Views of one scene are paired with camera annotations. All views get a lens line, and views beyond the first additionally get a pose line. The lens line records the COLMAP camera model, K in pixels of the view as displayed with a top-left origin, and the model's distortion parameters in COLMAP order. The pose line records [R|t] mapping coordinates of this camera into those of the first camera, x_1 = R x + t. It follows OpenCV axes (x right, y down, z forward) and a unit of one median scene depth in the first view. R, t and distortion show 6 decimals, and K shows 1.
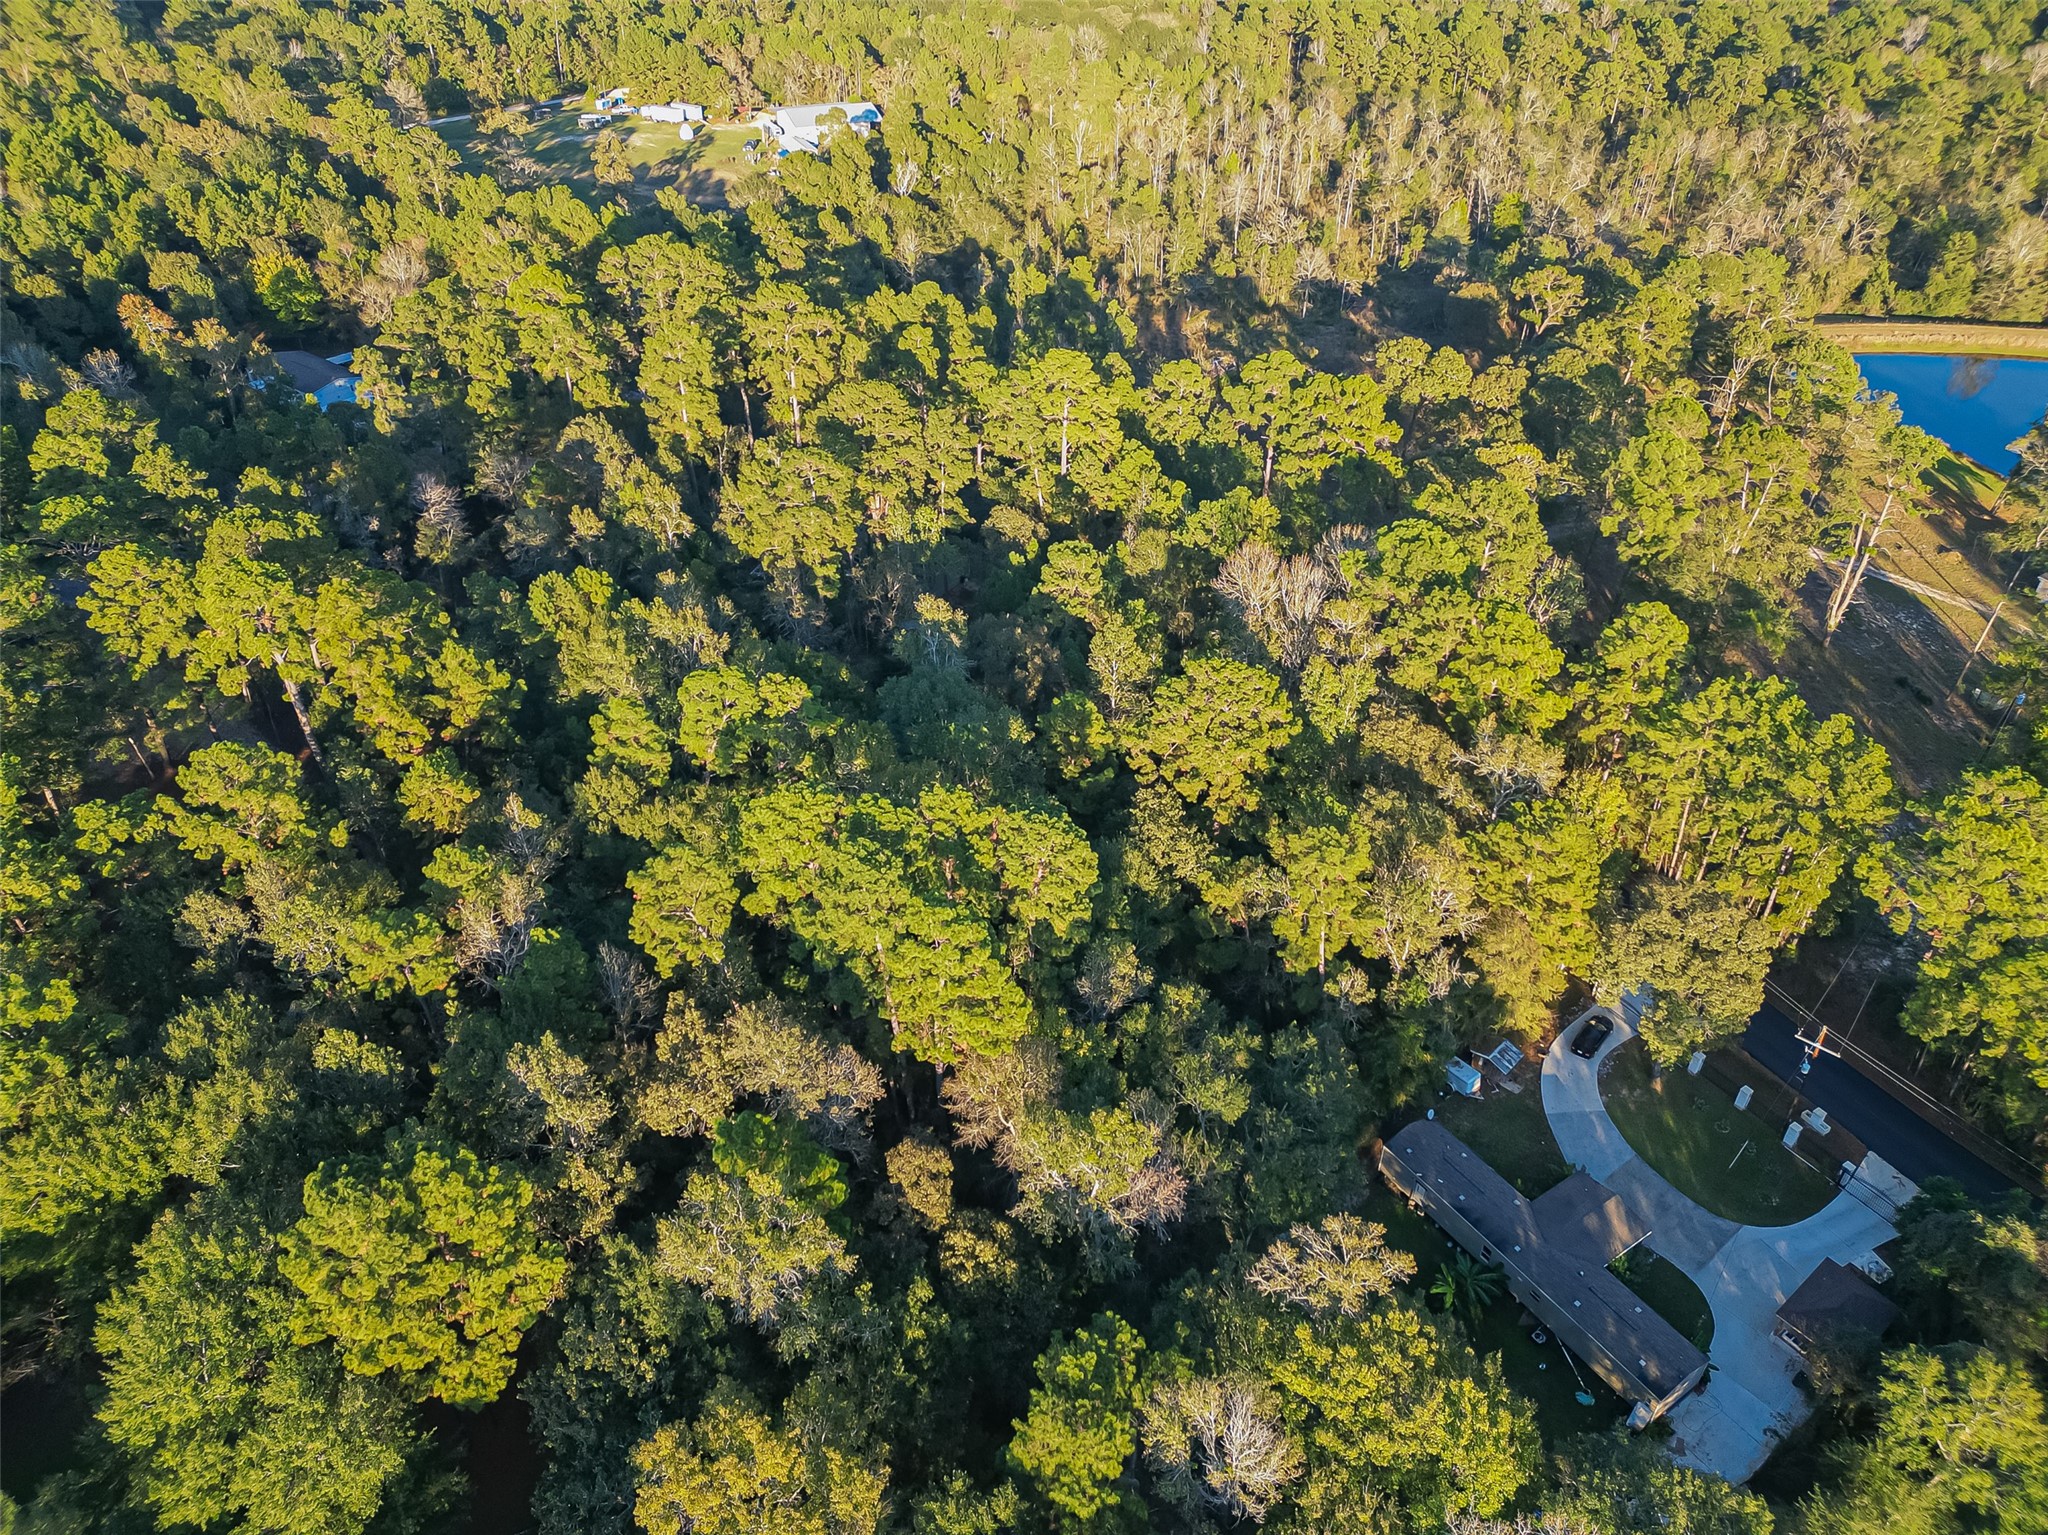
lens RADIAL K [[1428.8, 0, 1019.0], [0, 1428.8, 767.3], [0, 0, 1]] dist [0.072762, -0.058945]
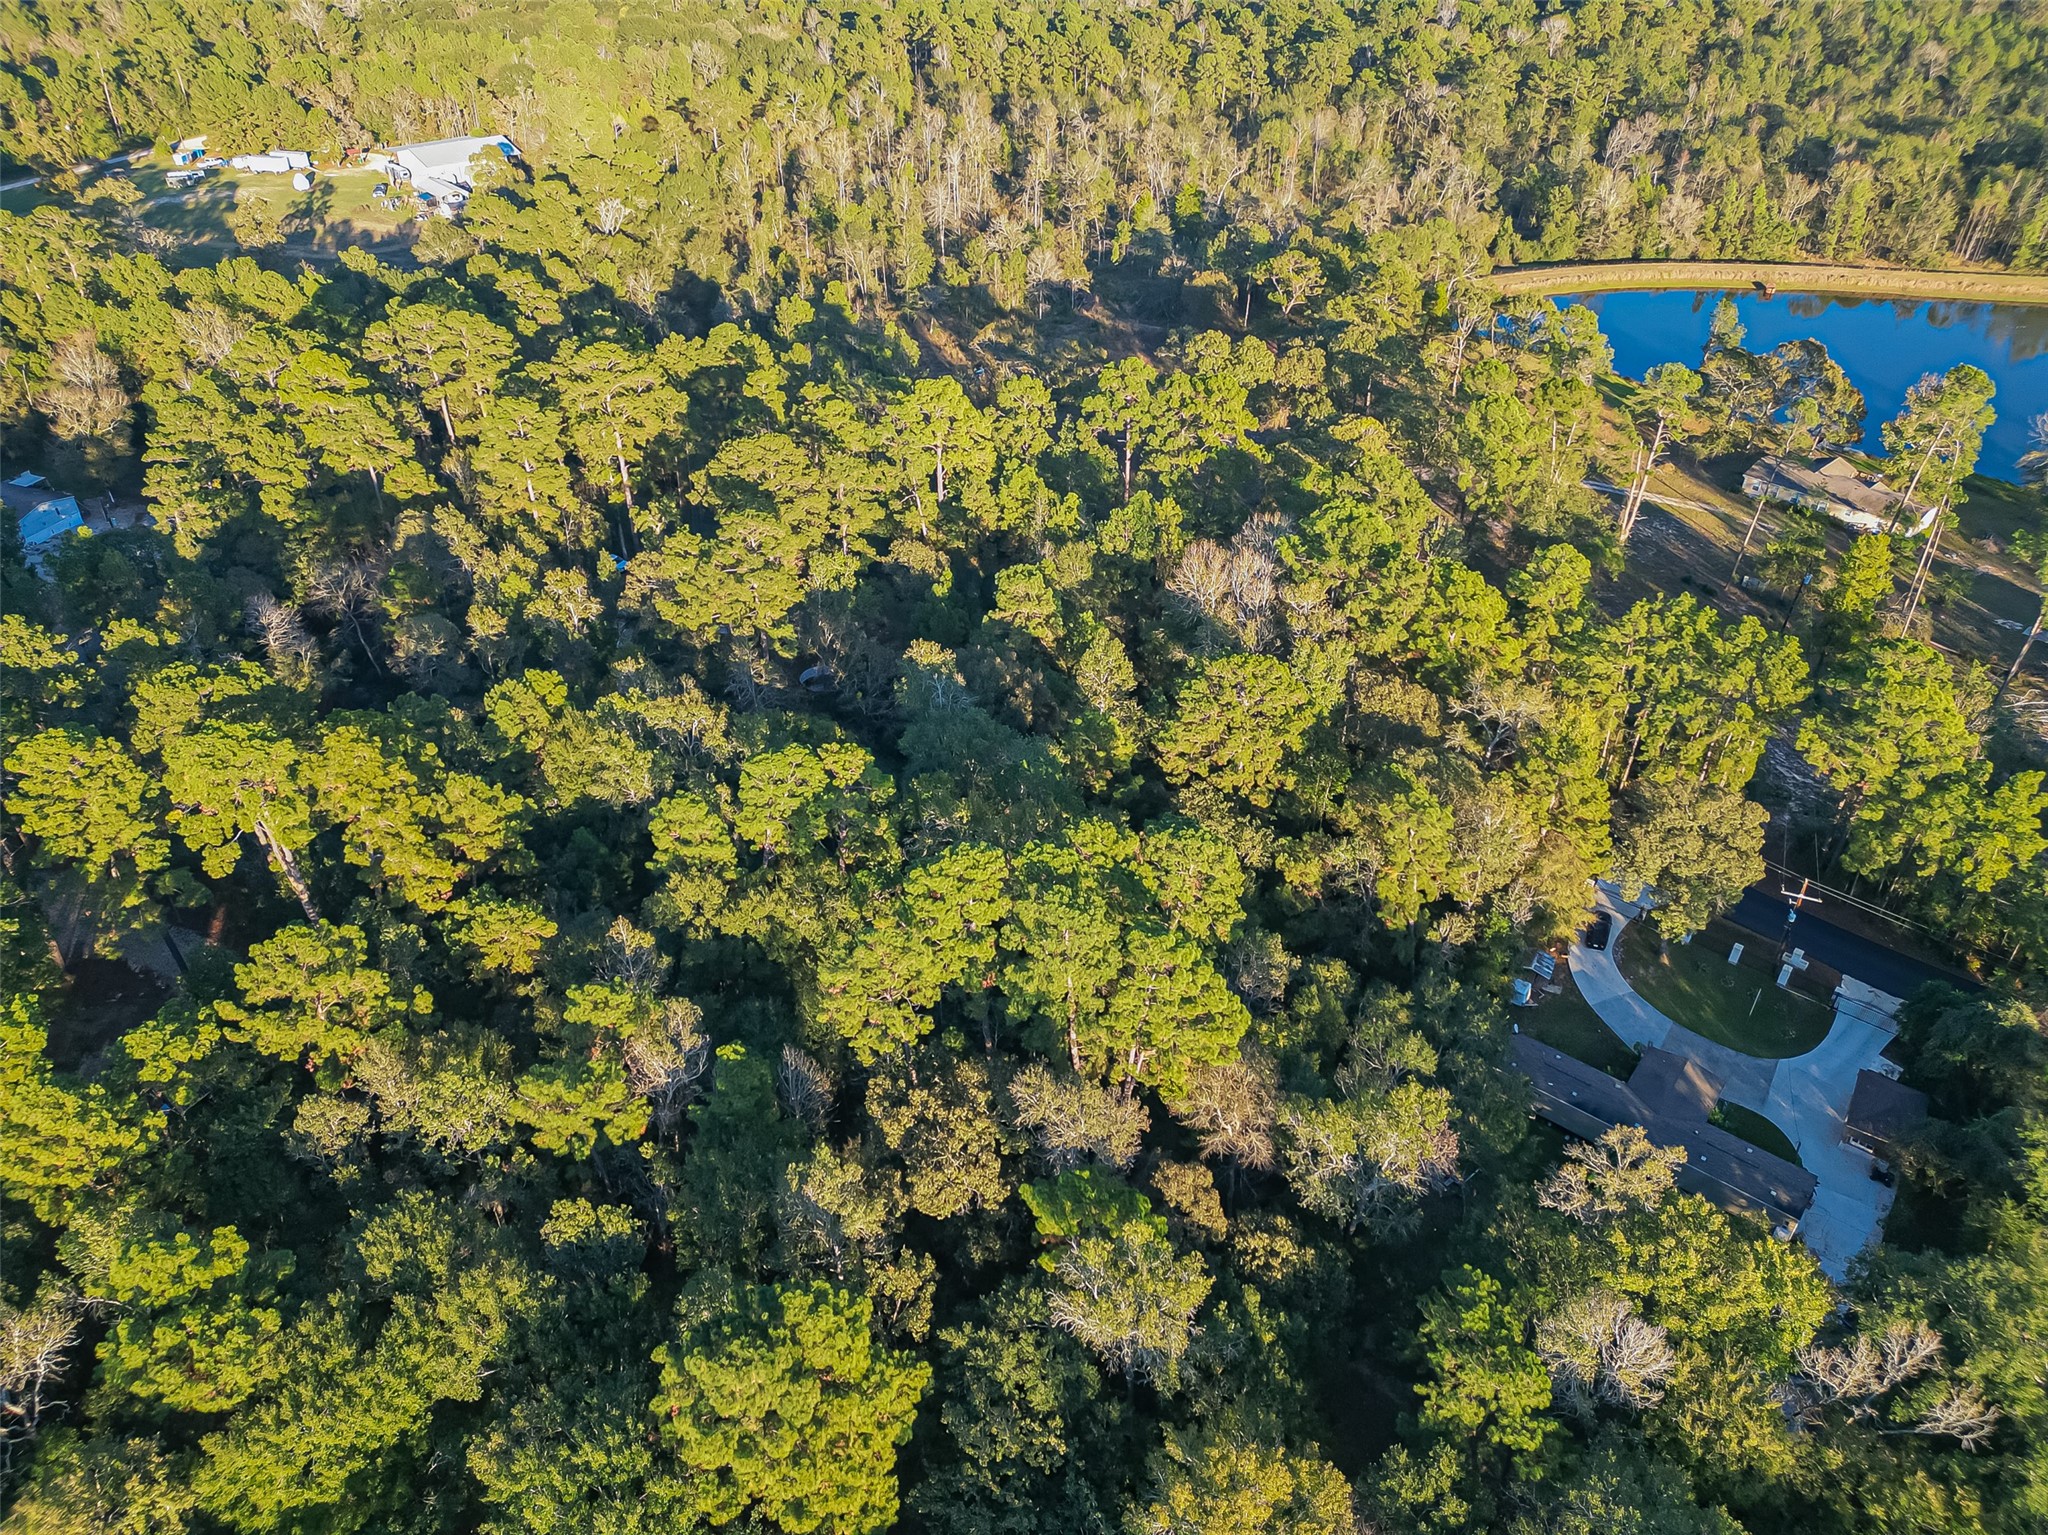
lens RADIAL K [[1428.8, 0, 1020.5], [0, 1428.8, 767.3], [0, 0, 1]] dist [0.072762, -0.058945]
pose [[0.951220, -0.182191, 0.248971, -0.279207], [0.181610, 0.983040, 0.025503, -0.048165], [-0.249394, 0.020957, 0.968175, 0.013317]]
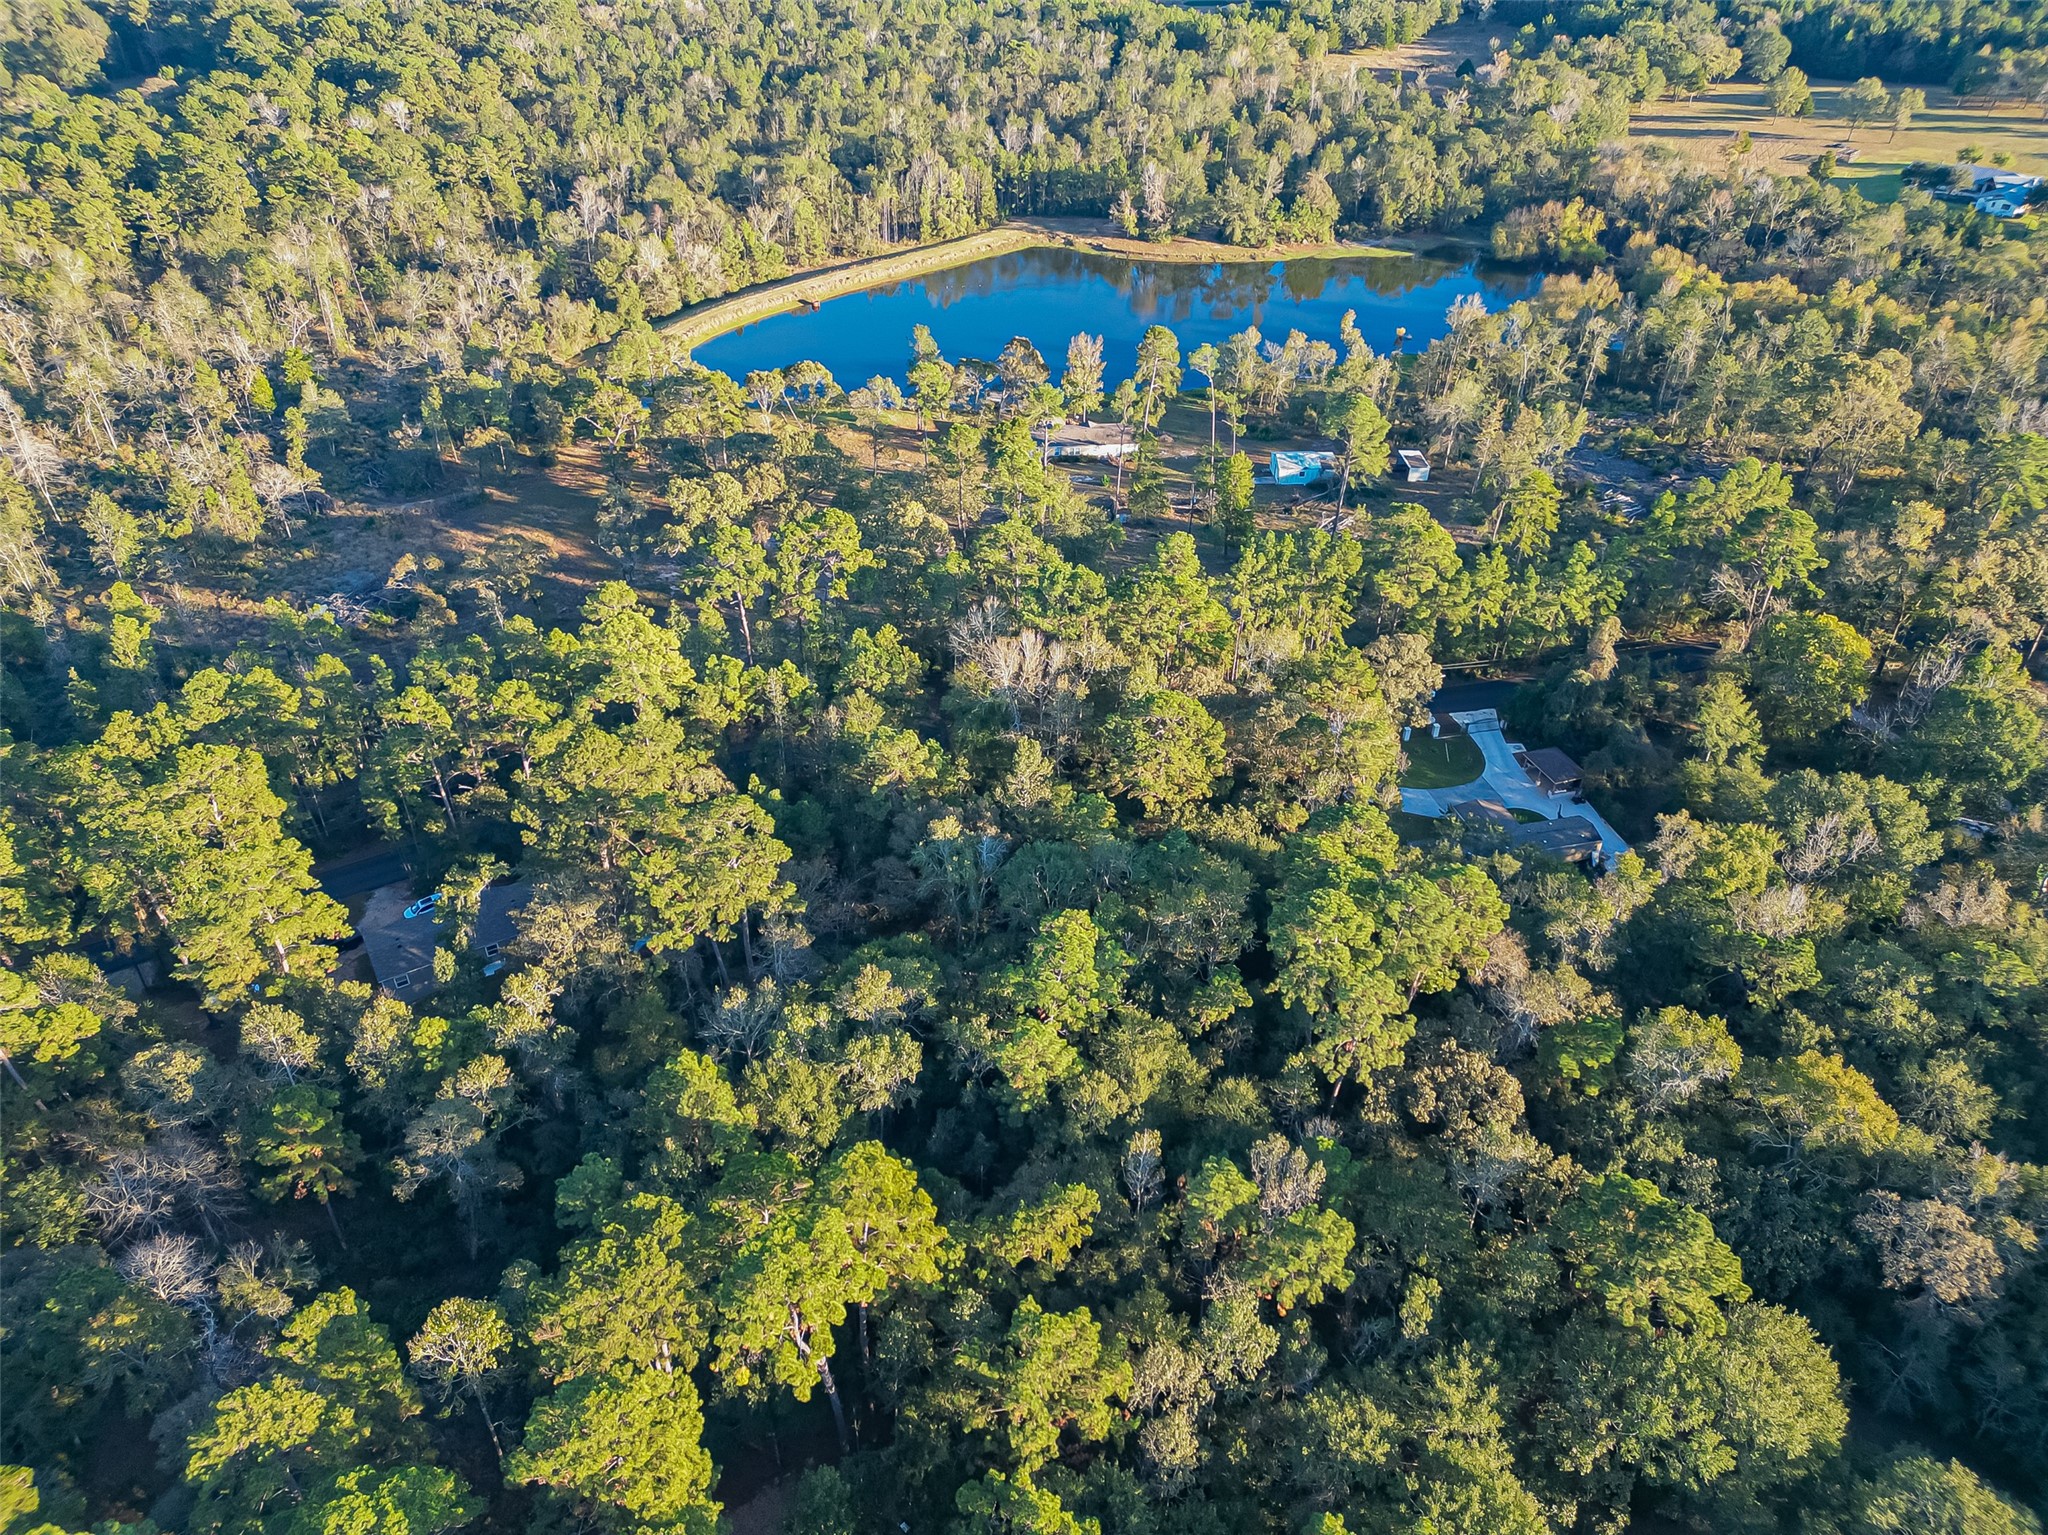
lens RADIAL K [[1428.8, 0, 1024.0], [0, 1428.8, 765.6], [0, 0, 1]] dist [0.072762, -0.058945]
pose [[0.340359, -0.552731, 0.760687, -0.891840], [0.551962, 0.772384, 0.314262, -0.485742], [-0.761245, 0.312909, 0.567974, 0.347254]]
